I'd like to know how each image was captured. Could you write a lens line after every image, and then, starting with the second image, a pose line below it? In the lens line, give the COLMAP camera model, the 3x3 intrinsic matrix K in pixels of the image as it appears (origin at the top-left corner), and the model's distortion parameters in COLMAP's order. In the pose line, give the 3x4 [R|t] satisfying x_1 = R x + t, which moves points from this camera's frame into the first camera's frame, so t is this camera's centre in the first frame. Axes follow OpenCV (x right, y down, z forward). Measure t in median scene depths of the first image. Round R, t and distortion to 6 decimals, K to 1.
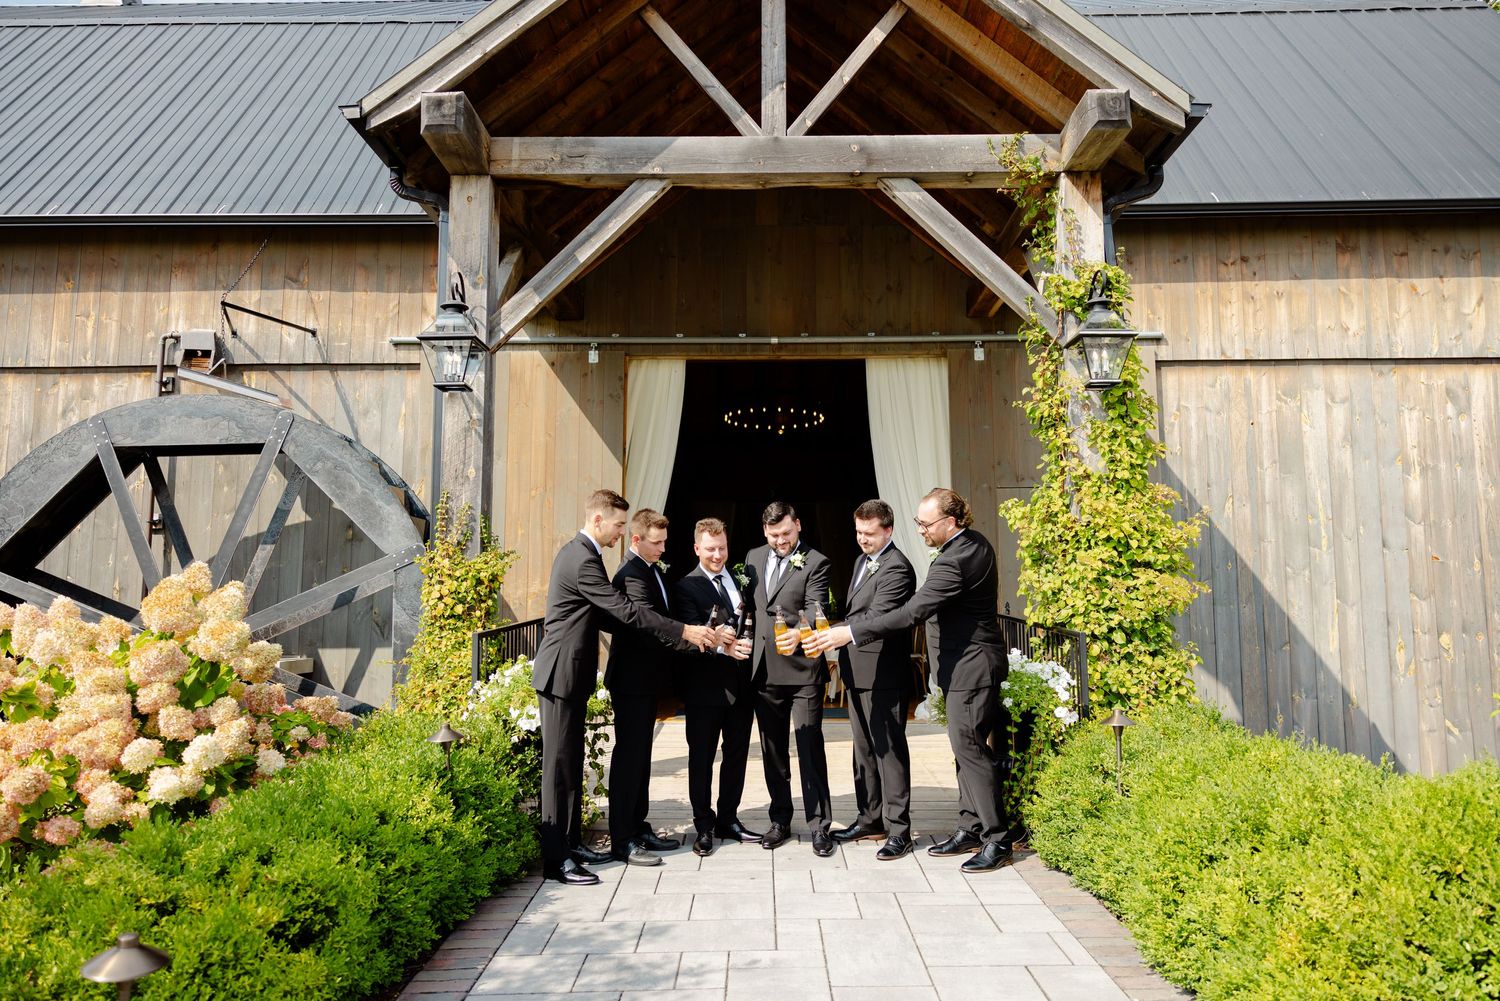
lens RADIAL K [[1023.9, 0, 759.6], [0, 1023.9, 498.3], [0, 0, 1]] dist [0.005318, 0.015158]
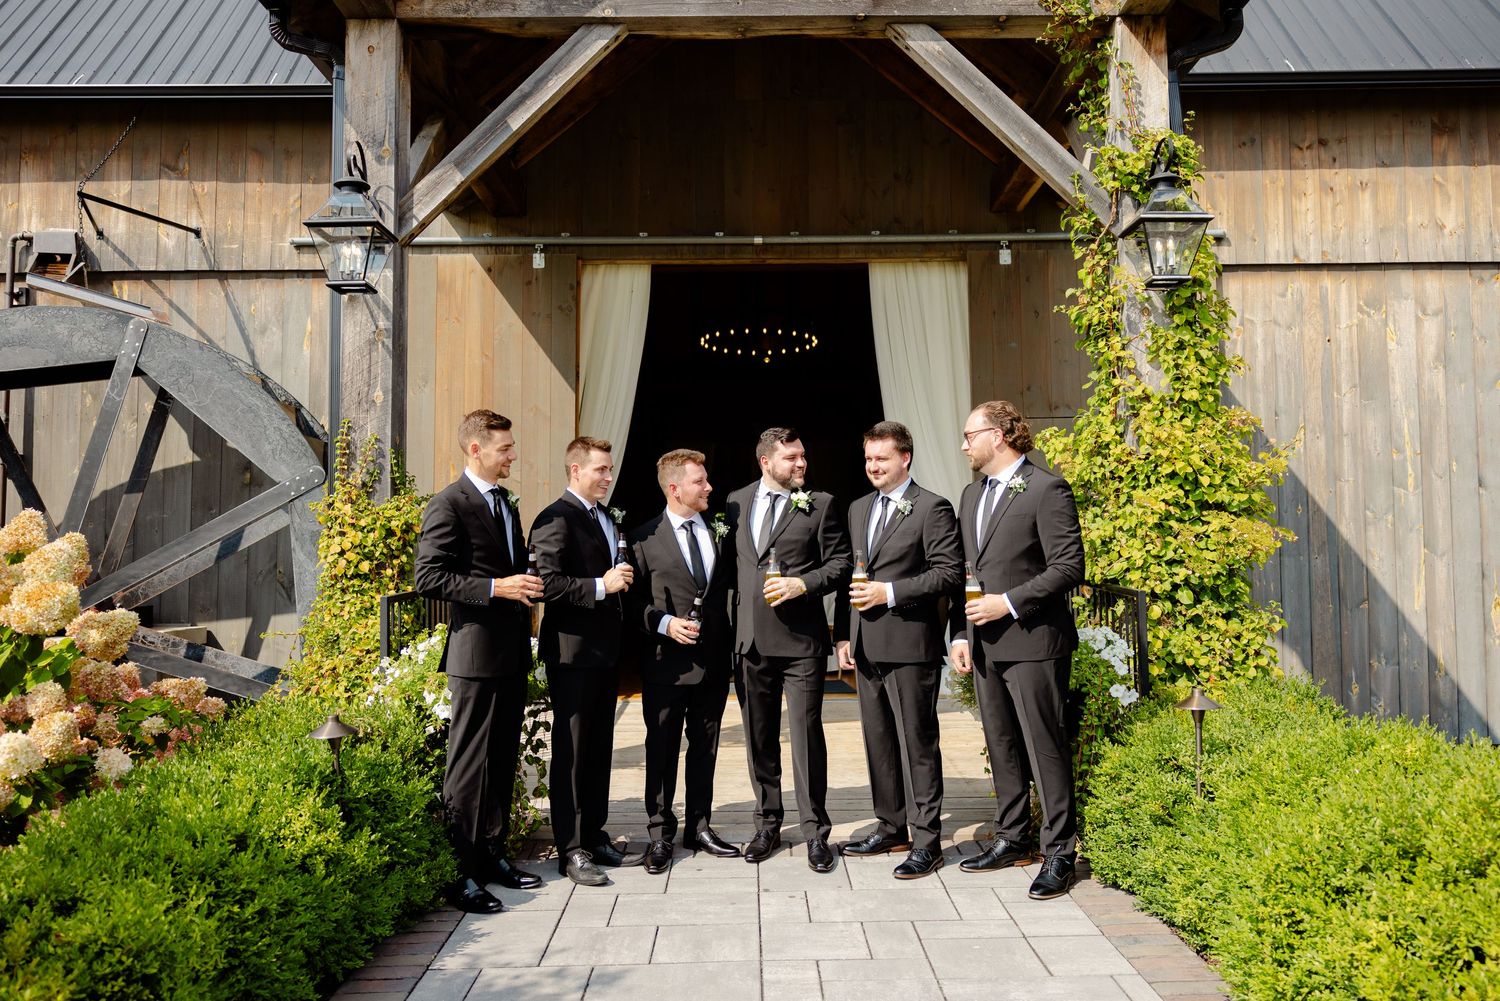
lens RADIAL K [[1168.9, 0, 767.2], [0, 1168.9, 495.4], [0, 0, 1]] dist [-0.032522, 0.046913]
pose [[0.999790, -0.005373, 0.019754, 0.002945], [0.004421, 0.998841, 0.047919, 0.010114], [-0.019989, -0.047822, 0.998656, 0.088061]]
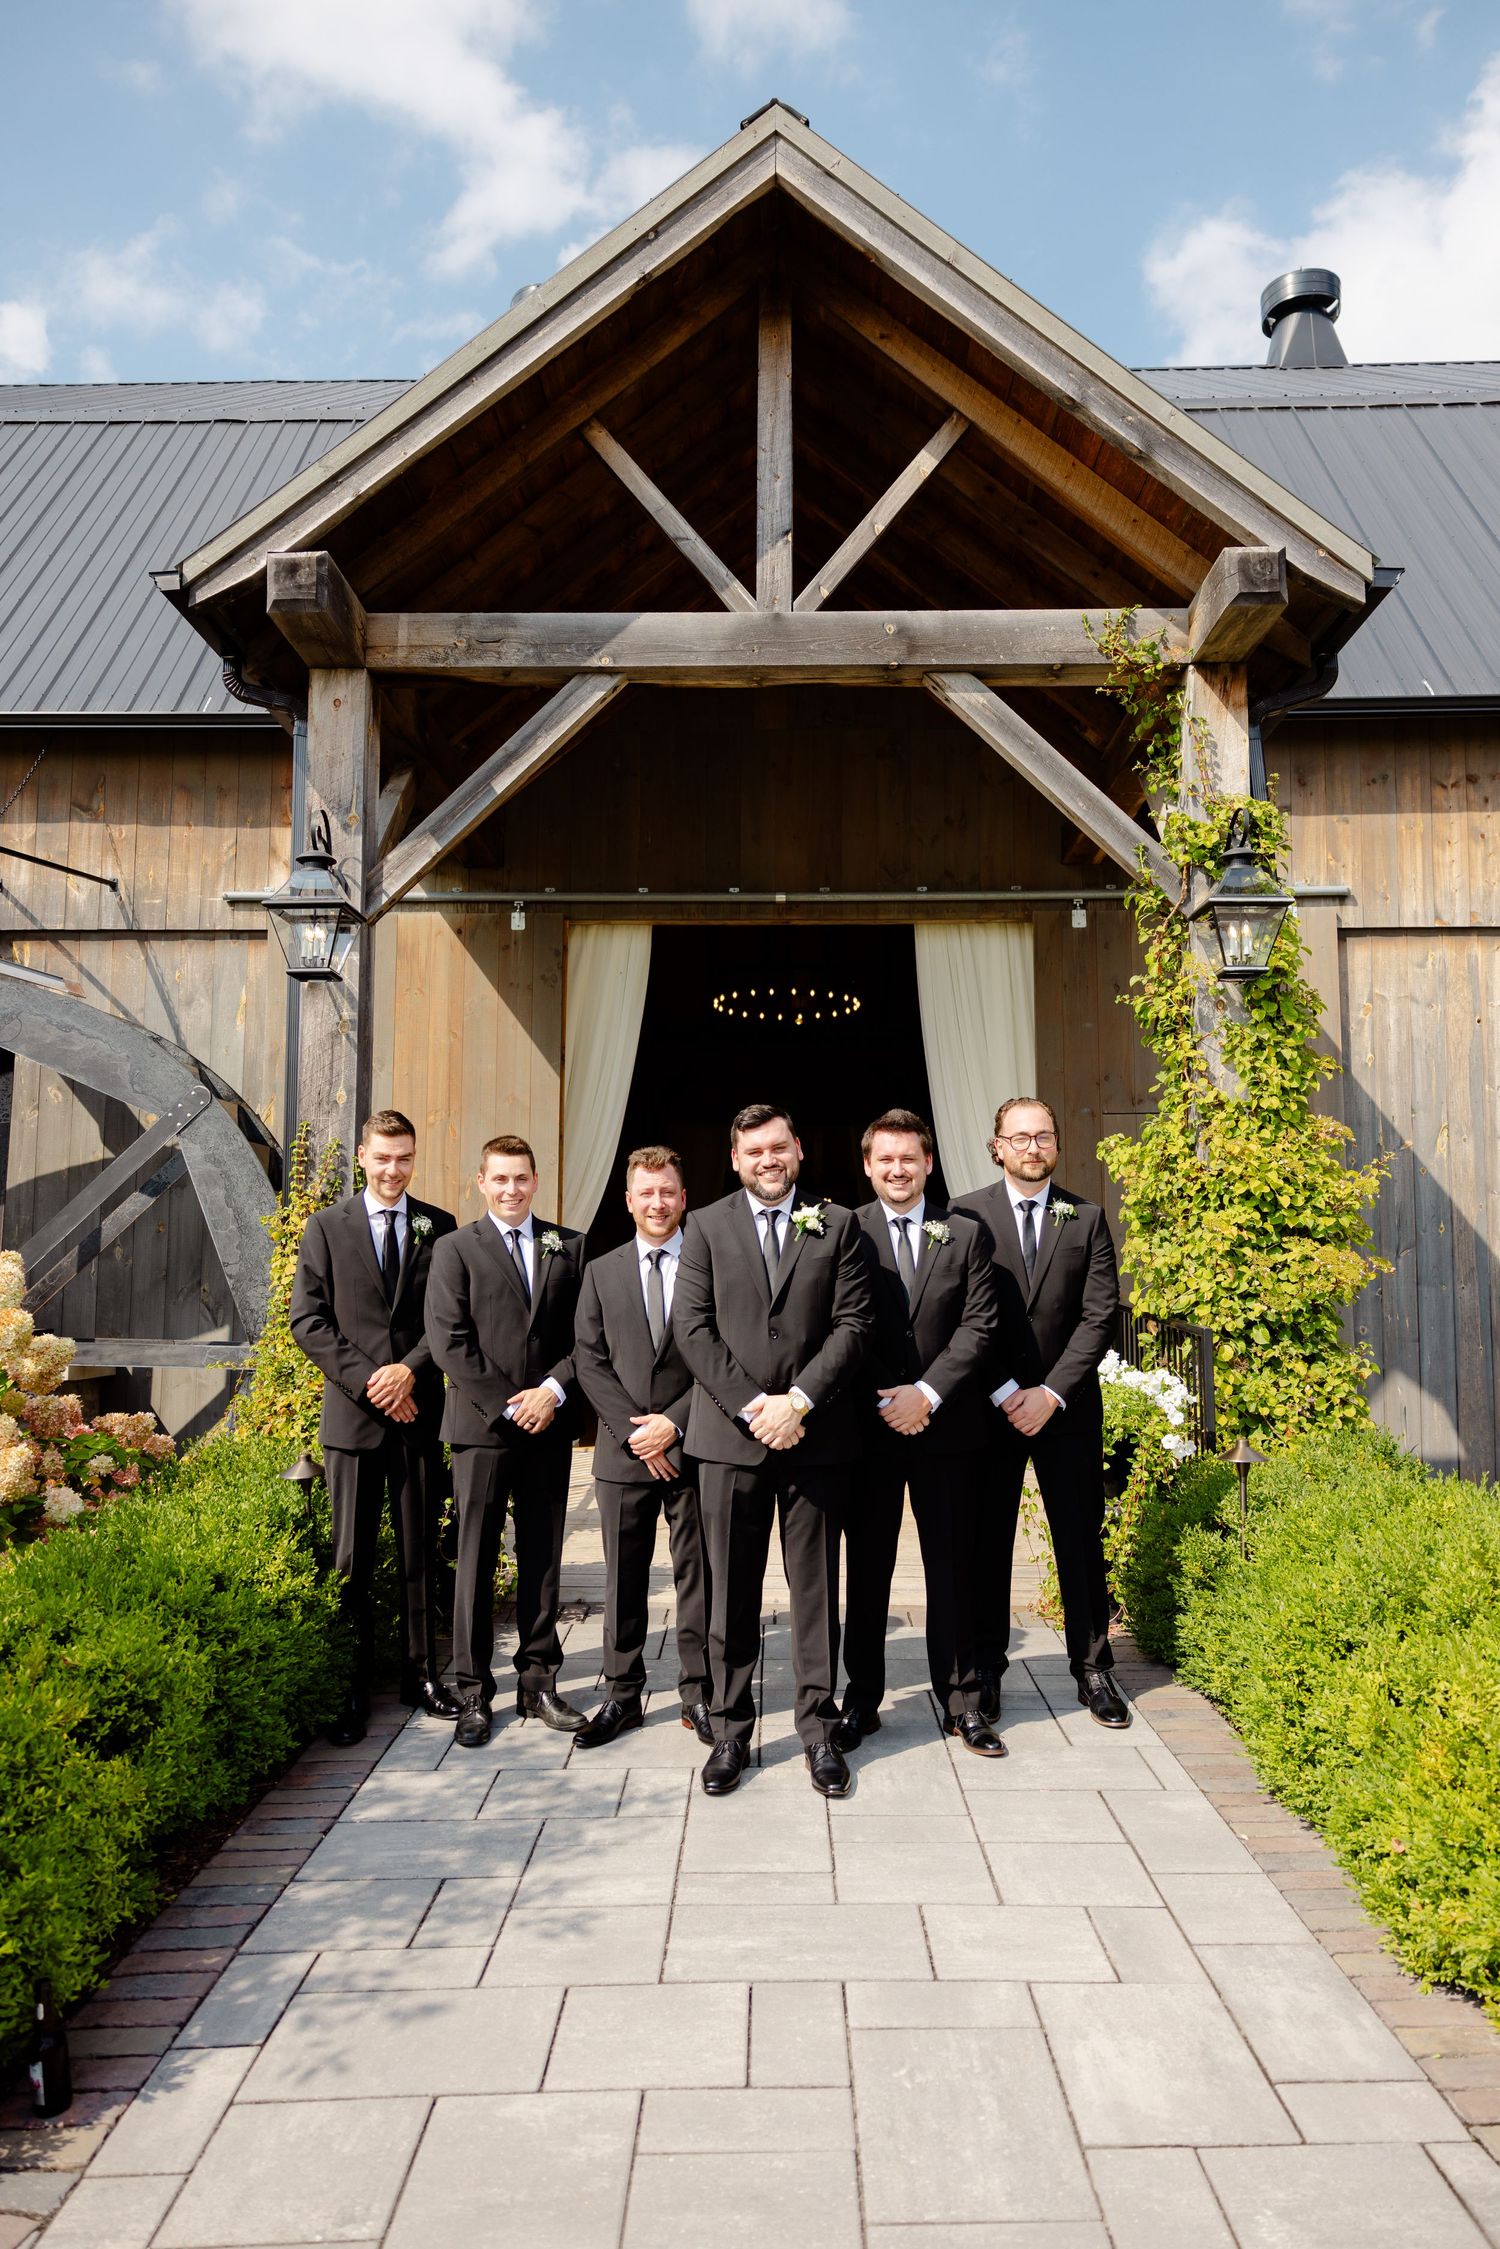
lens RADIAL K [[1535.1, 0, 754.1], [0, 1535.1, 1142.4], [0, 0, 1]] dist [0.005318, 0.015158]
pose [[0.999923, 0.003295, -0.011941, 0.014948], [-0.003086, 0.999842, 0.017513, -0.013100], [0.011997, -0.017475, 0.999775, -0.050320]]
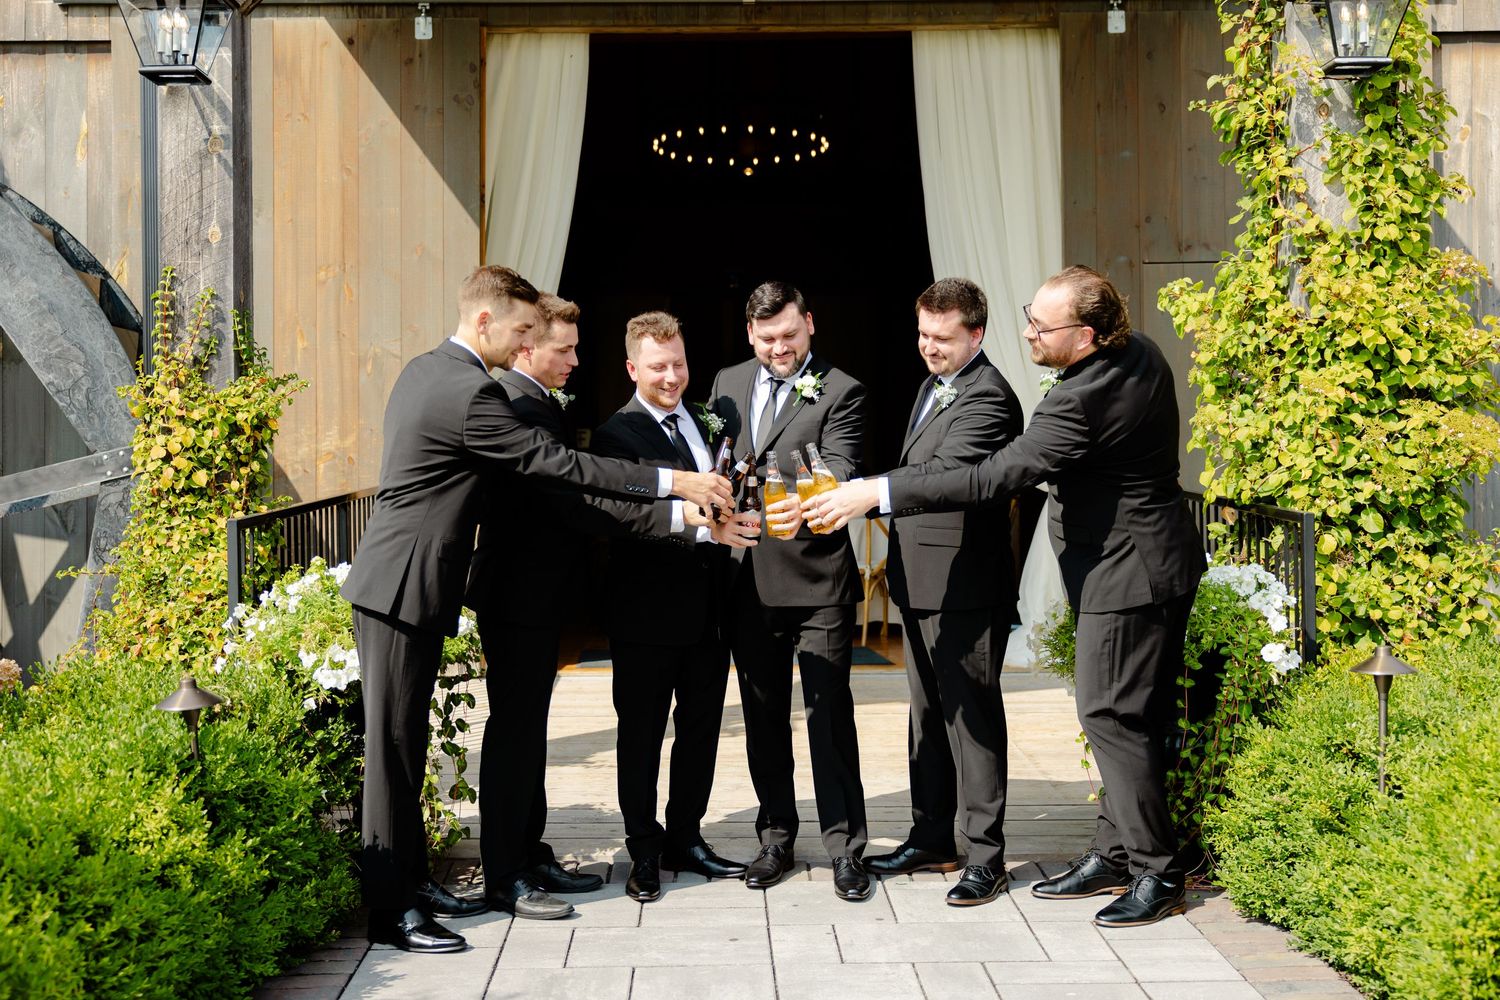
lens RADIAL K [[1766.7, 0, 726.6], [0, 1766.7, 483.9], [0, 0, 1]] dist [0.010762, 0.000000]
pose [[0.999939, -0.004870, 0.009892, -0.014507], [0.003769, 0.994100, 0.108398, 0.007152], [-0.010362, -0.108354, 0.994058, 0.032159]]
